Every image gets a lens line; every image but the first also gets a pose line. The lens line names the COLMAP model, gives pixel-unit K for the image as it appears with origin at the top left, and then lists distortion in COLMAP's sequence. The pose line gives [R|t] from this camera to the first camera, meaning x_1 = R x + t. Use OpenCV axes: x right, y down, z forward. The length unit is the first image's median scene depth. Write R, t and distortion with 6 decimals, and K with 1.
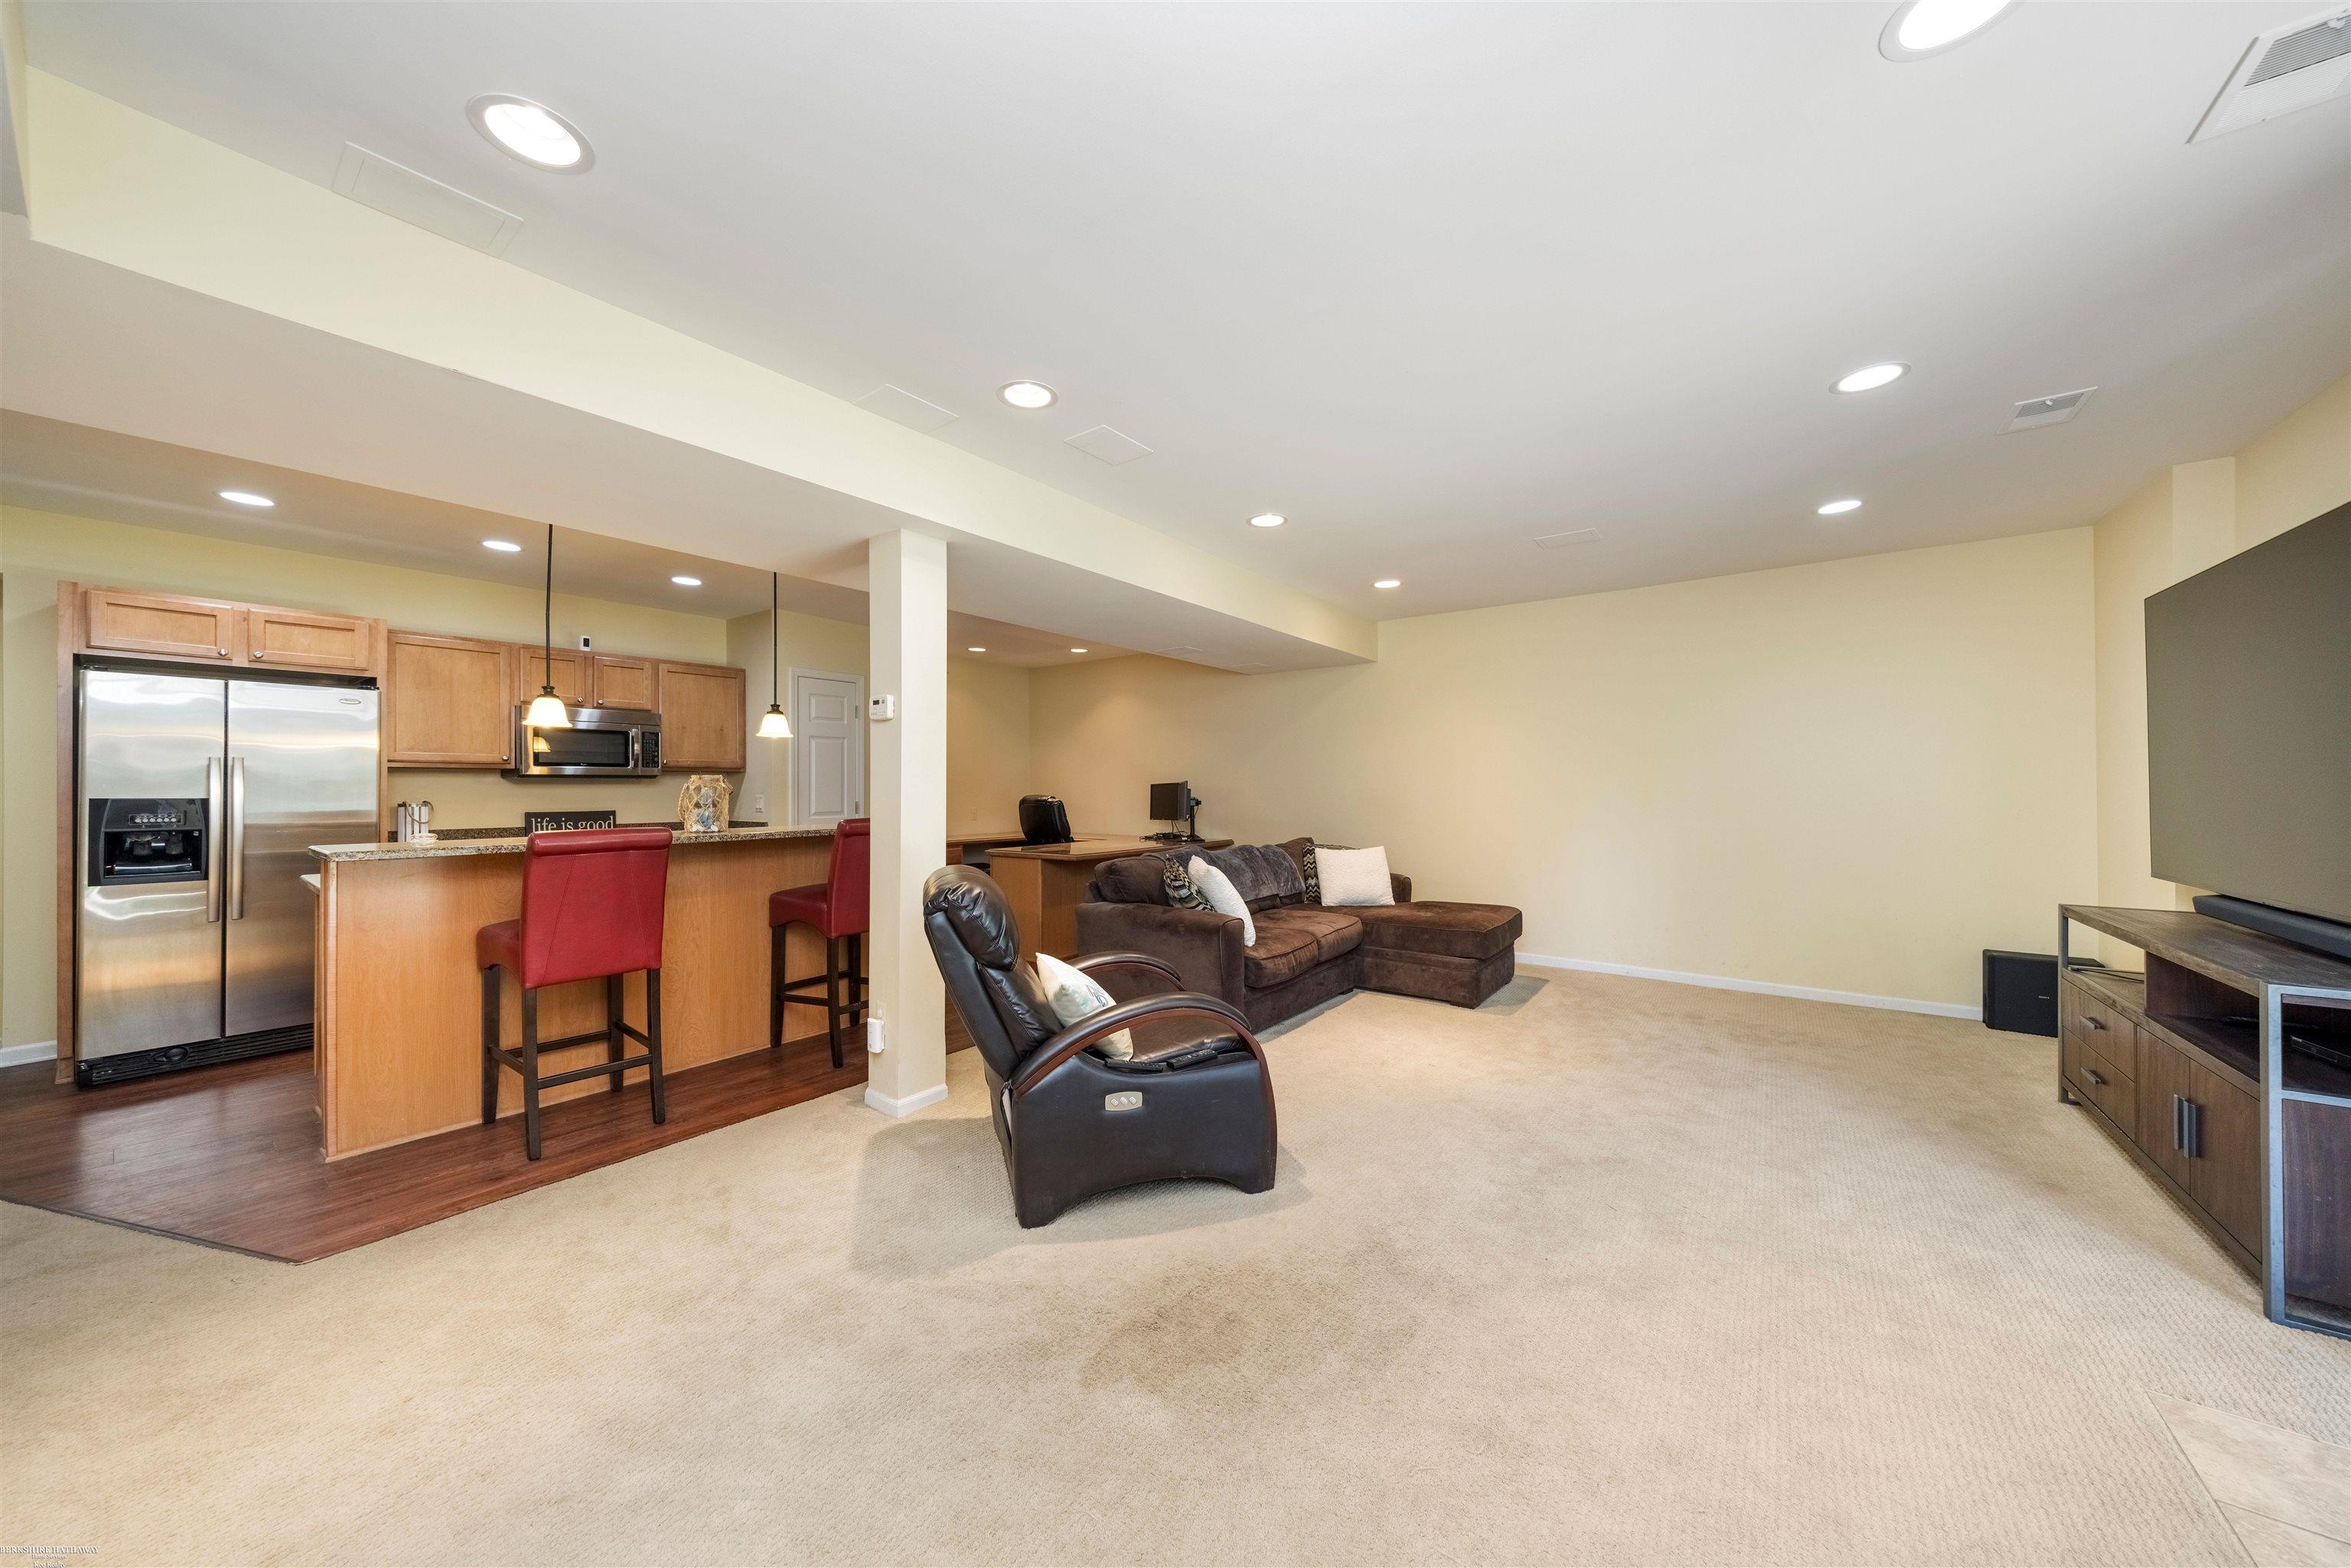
lens RADIAL K [[803.7, 0, 1180.7], [0, 803.7, 786.3], [0, 0, 1]] dist [-0.000226, -0.000120]
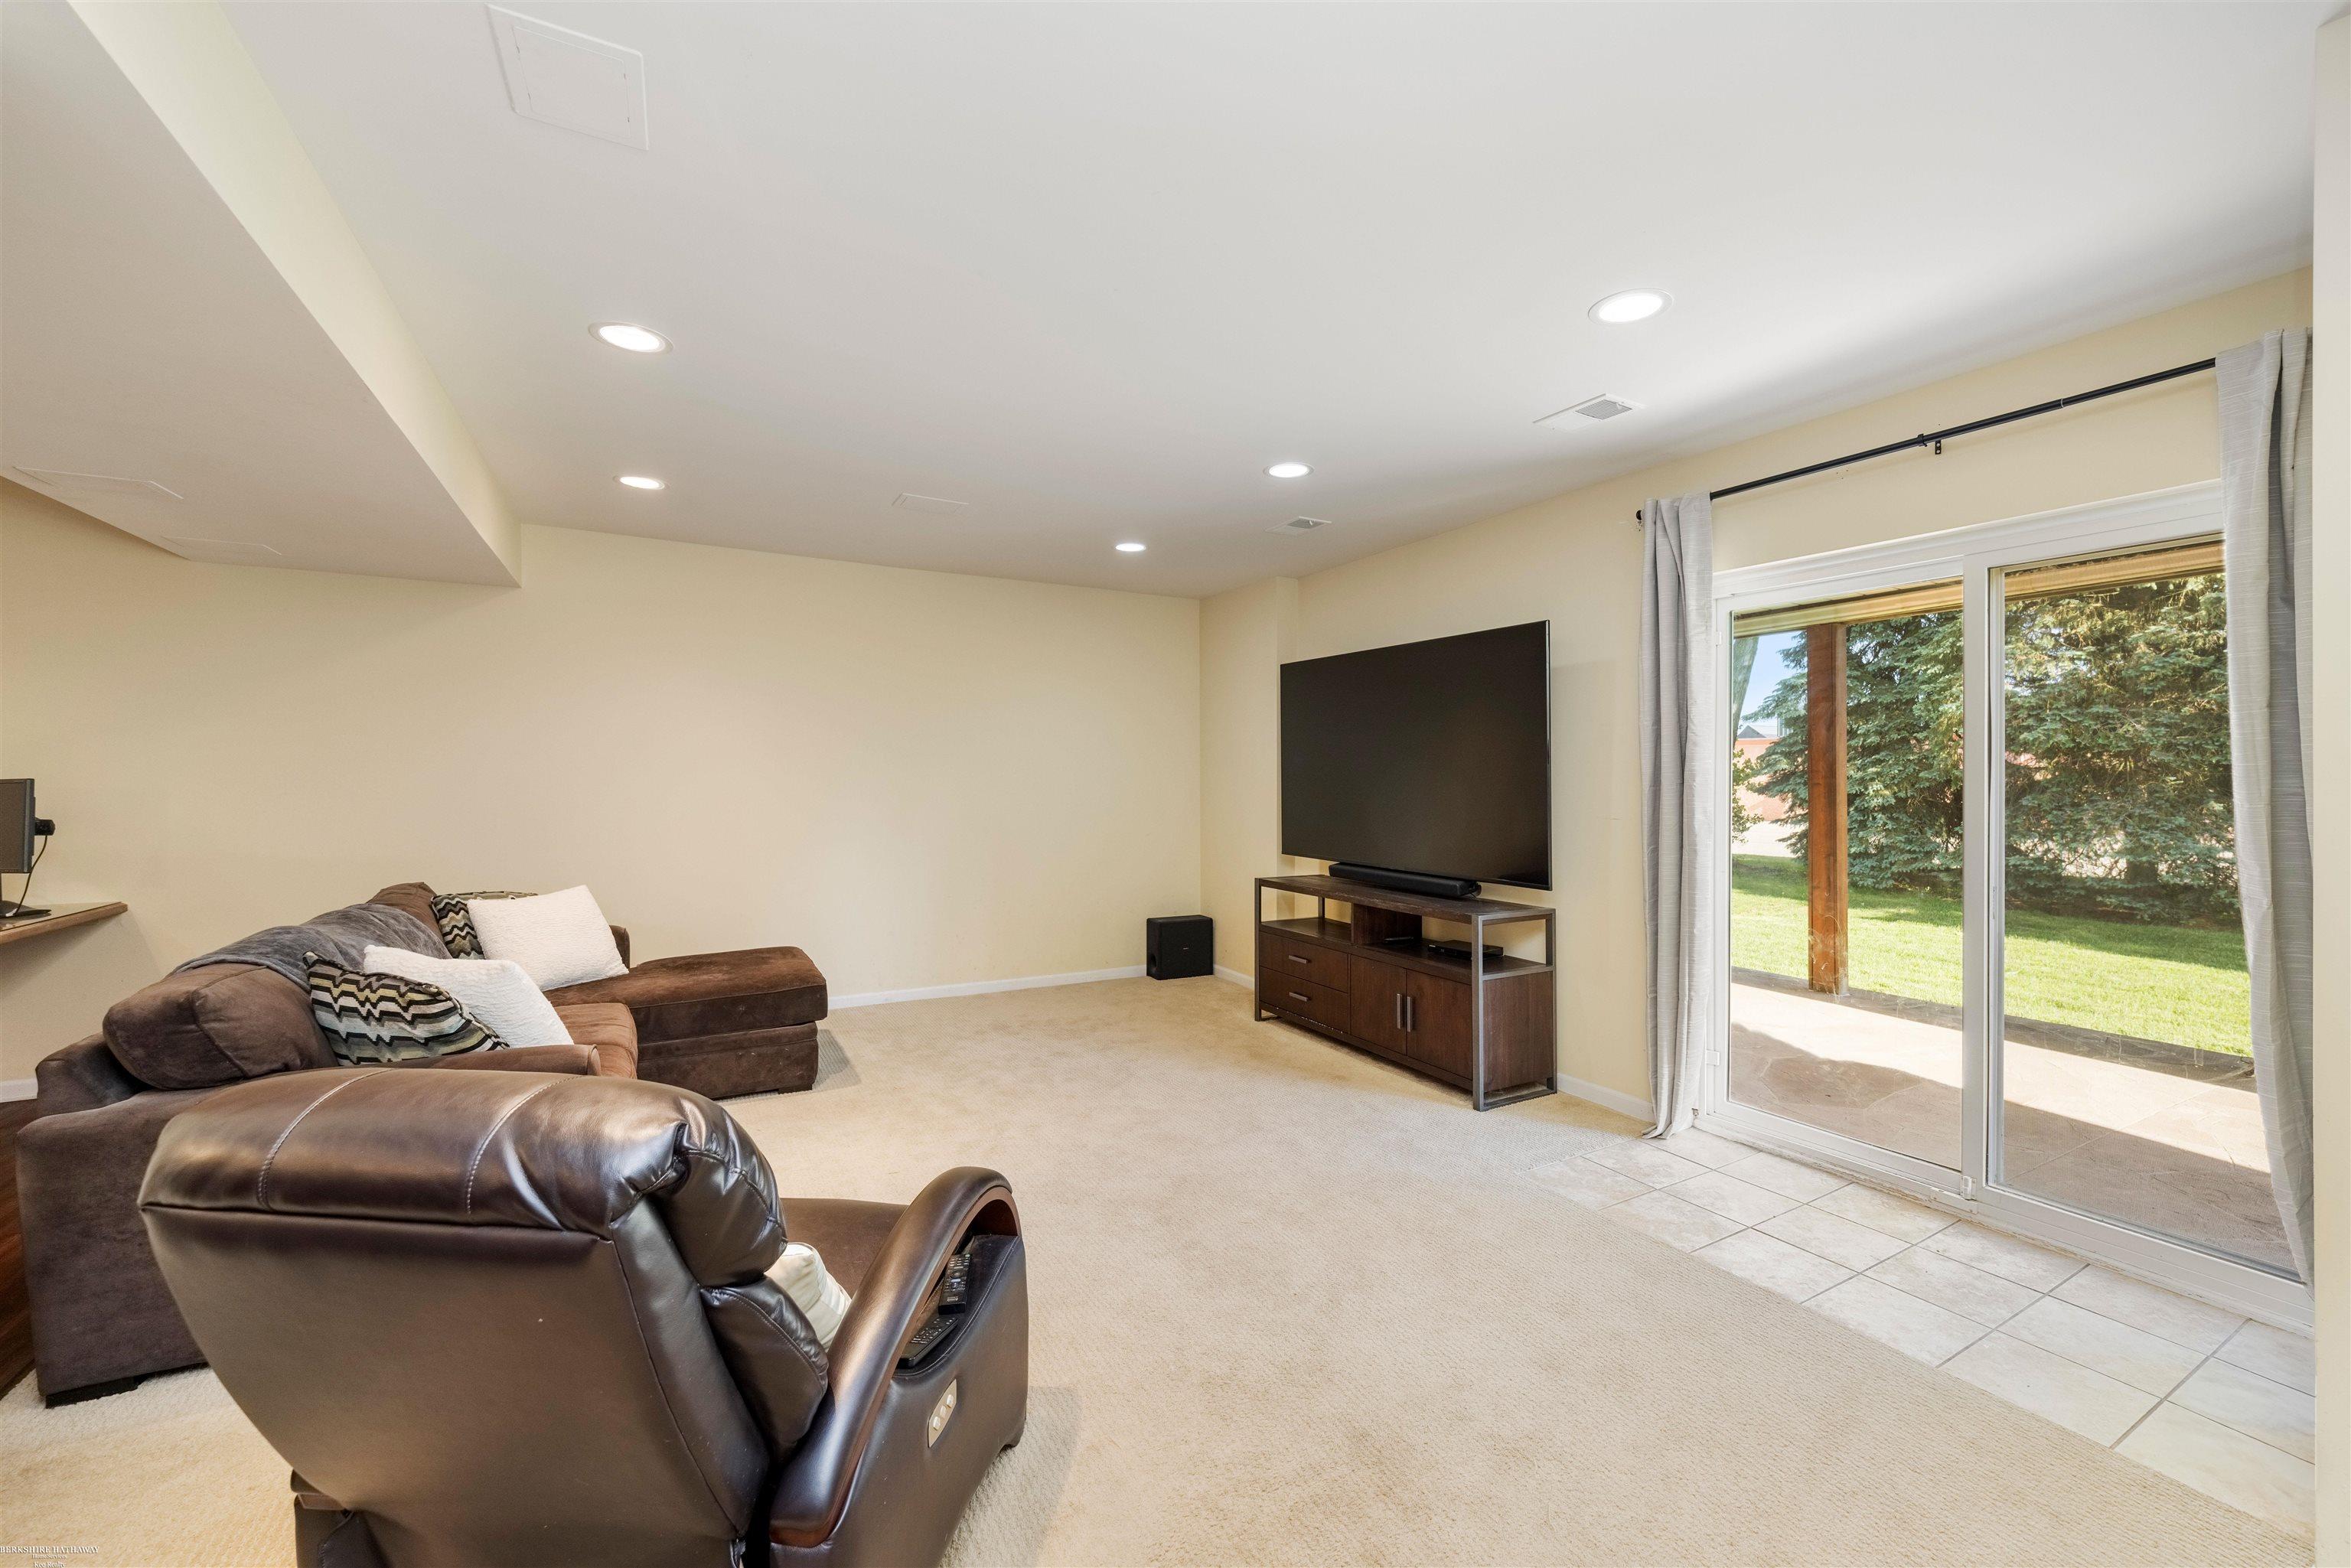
lens RADIAL K [[953.9, 0, 1185.1], [0, 953.9, 776.9], [0, 0, 1]] dist [0.016496, -0.000191]
pose [[0.397946, 0.003305, 0.917403, -0.394480], [-0.006915, 0.999976, -0.000603, -0.021033], [-0.917383, -0.006104, 0.397960, 0.398497]]
